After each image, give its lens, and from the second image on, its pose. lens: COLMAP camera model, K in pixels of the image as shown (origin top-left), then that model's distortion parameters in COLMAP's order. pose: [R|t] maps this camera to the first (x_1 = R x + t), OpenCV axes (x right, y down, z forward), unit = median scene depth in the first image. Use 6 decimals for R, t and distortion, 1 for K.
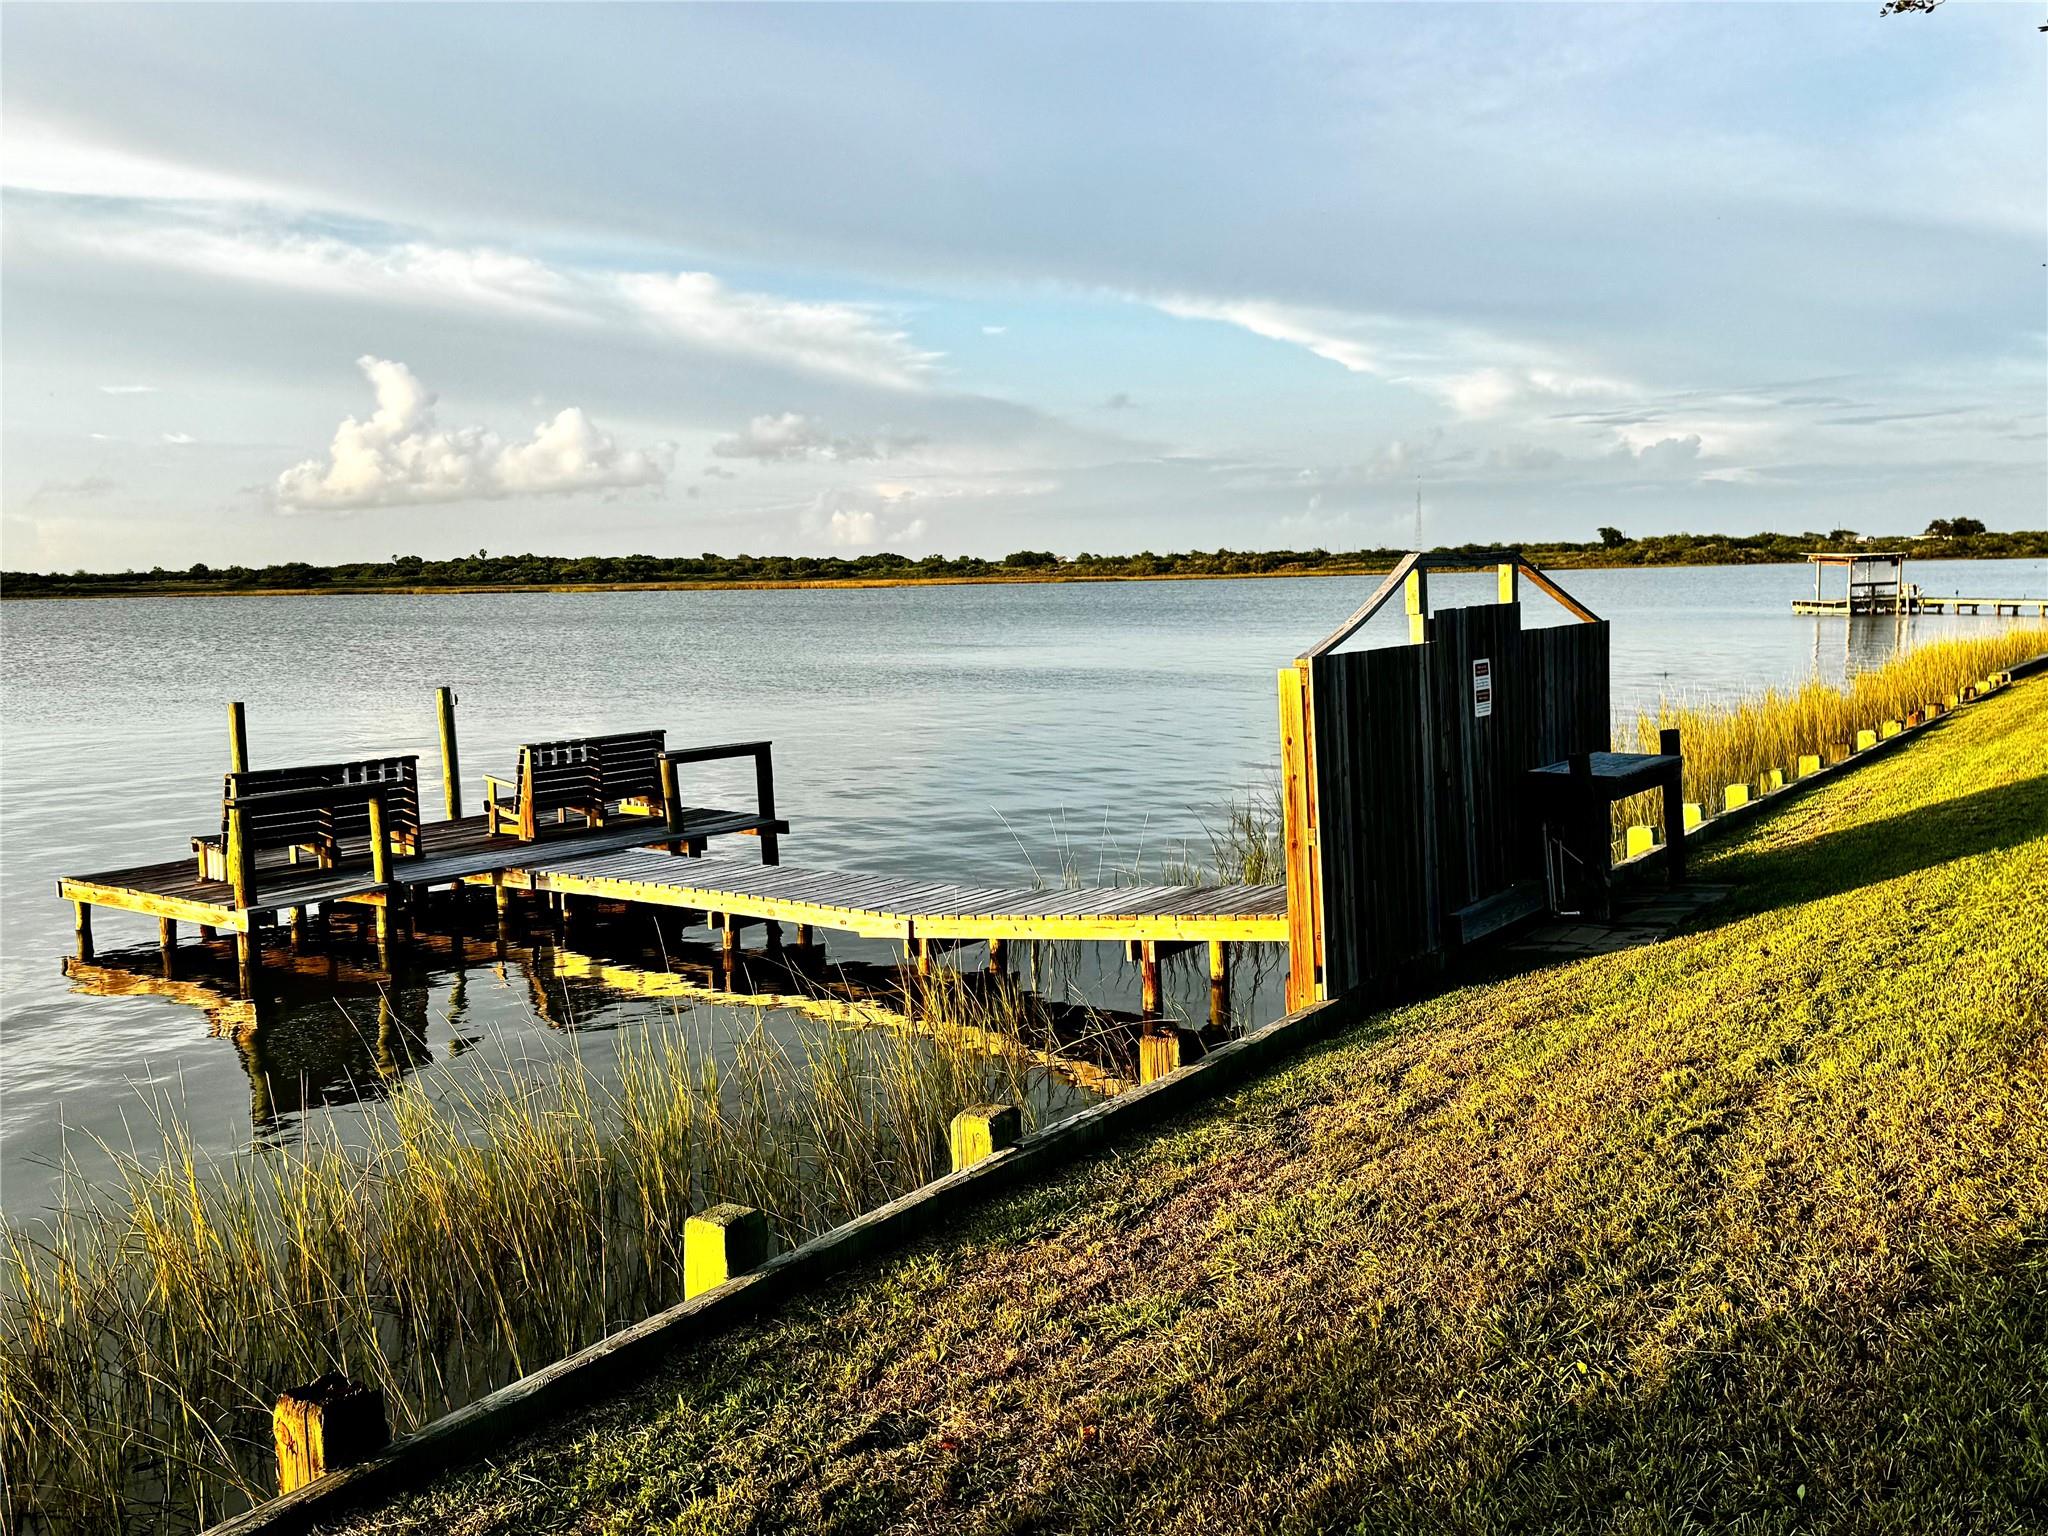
lens RADIAL K [[1858.3, 0, 1028.4], [0, 1858.3, 782.8], [0, 0, 1]] dist [0.069190, 0.000000]
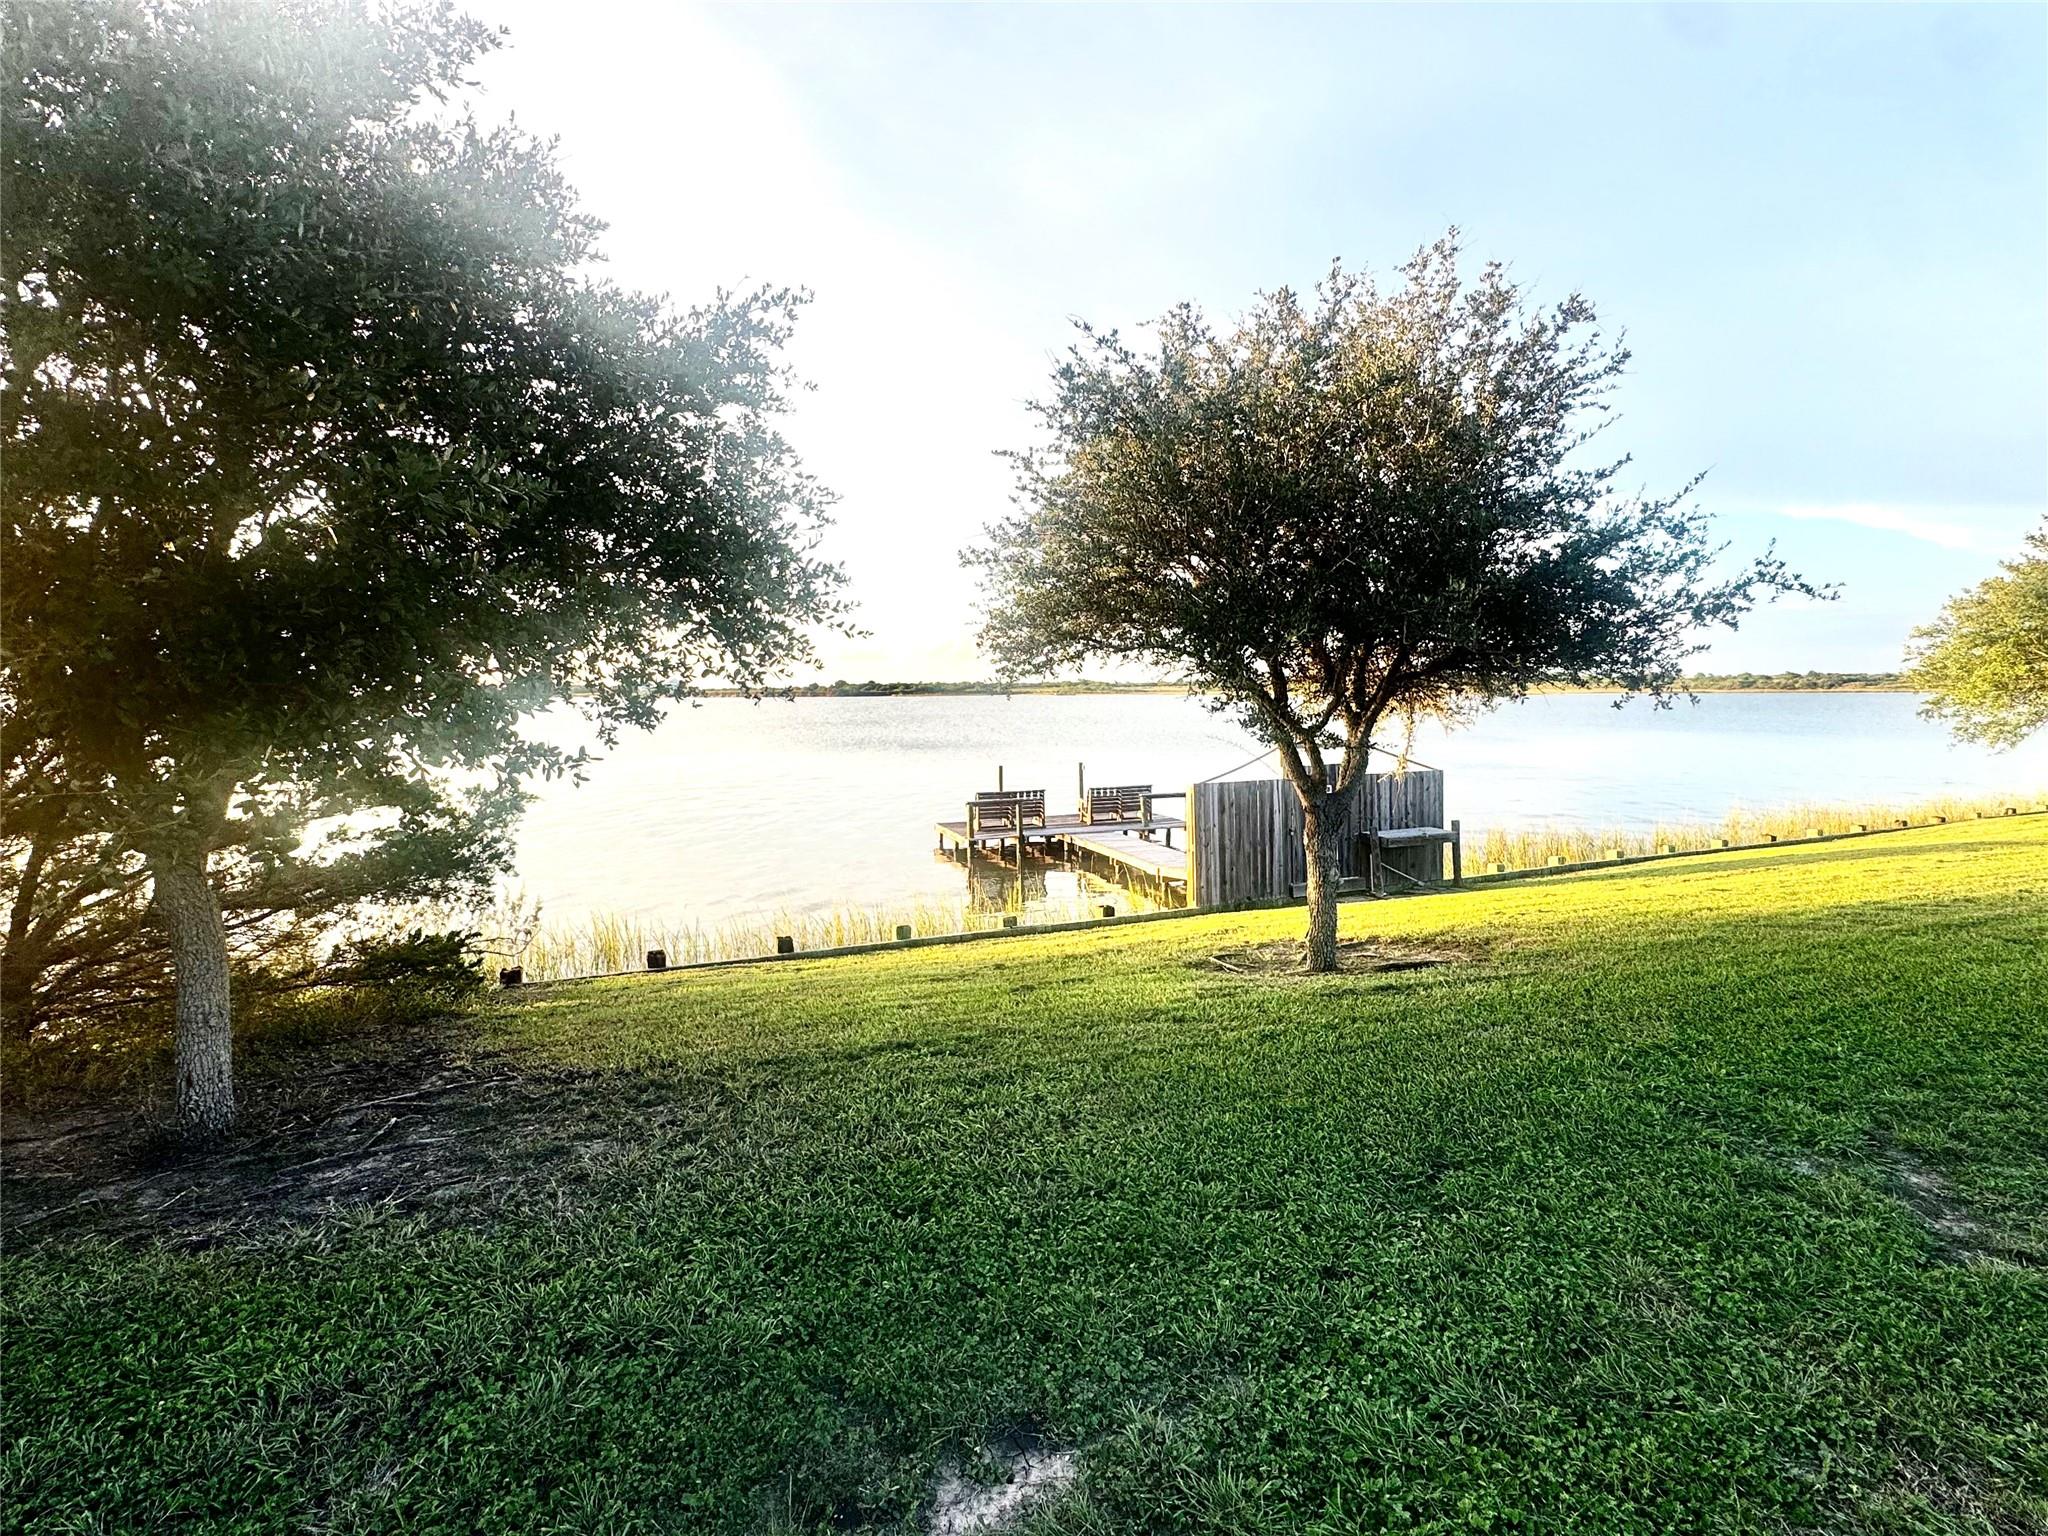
lens RADIAL K [[980.0, 0, 1037.3], [0, 980.0, 779.7], [0, 0, 1]] dist [-0.000586, -0.000025]
pose [[0.846166, 0.063661, -0.529104, 0.397738], [-0.070481, 0.997486, 0.007300, -0.036976], [0.528238, 0.031115, 0.848526, -0.210193]]
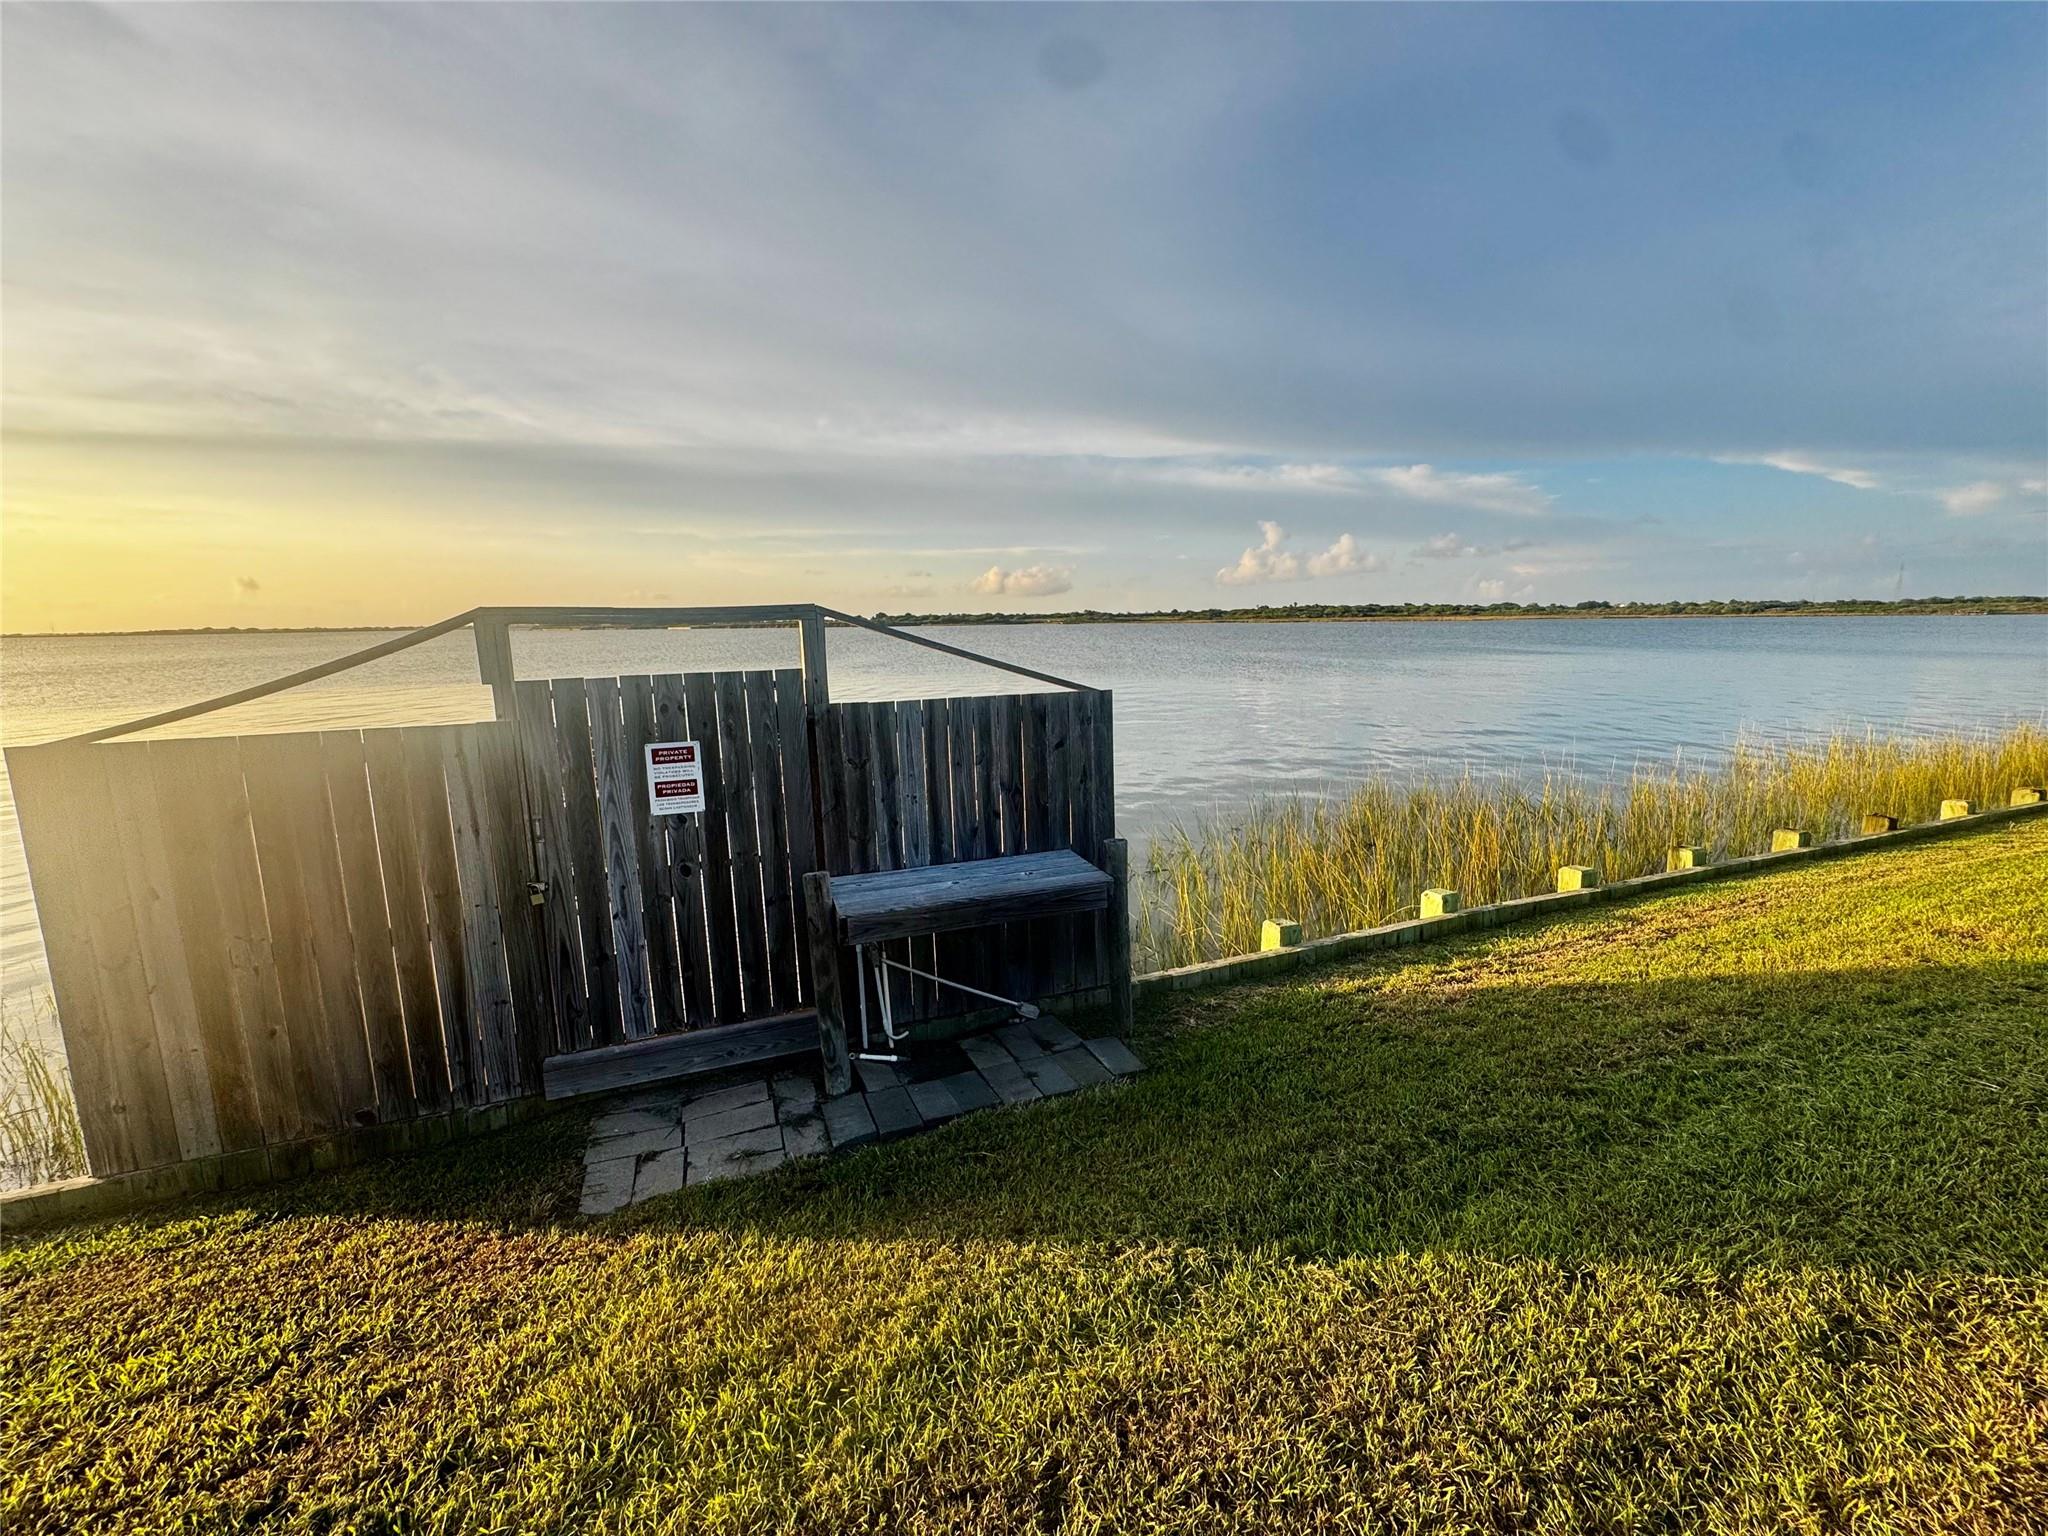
lens RADIAL K [[824.4, 0, 1020.1], [0, 824.4, 767.1], [0, 0, 1]] dist [-0.005095, 0.000868]
pose [[0.822325, 0.108843, -0.558512, 0.369924], [-0.067557, 0.993268, 0.094100, -0.065157], [0.564994, -0.039649, 0.824142, 0.527992]]
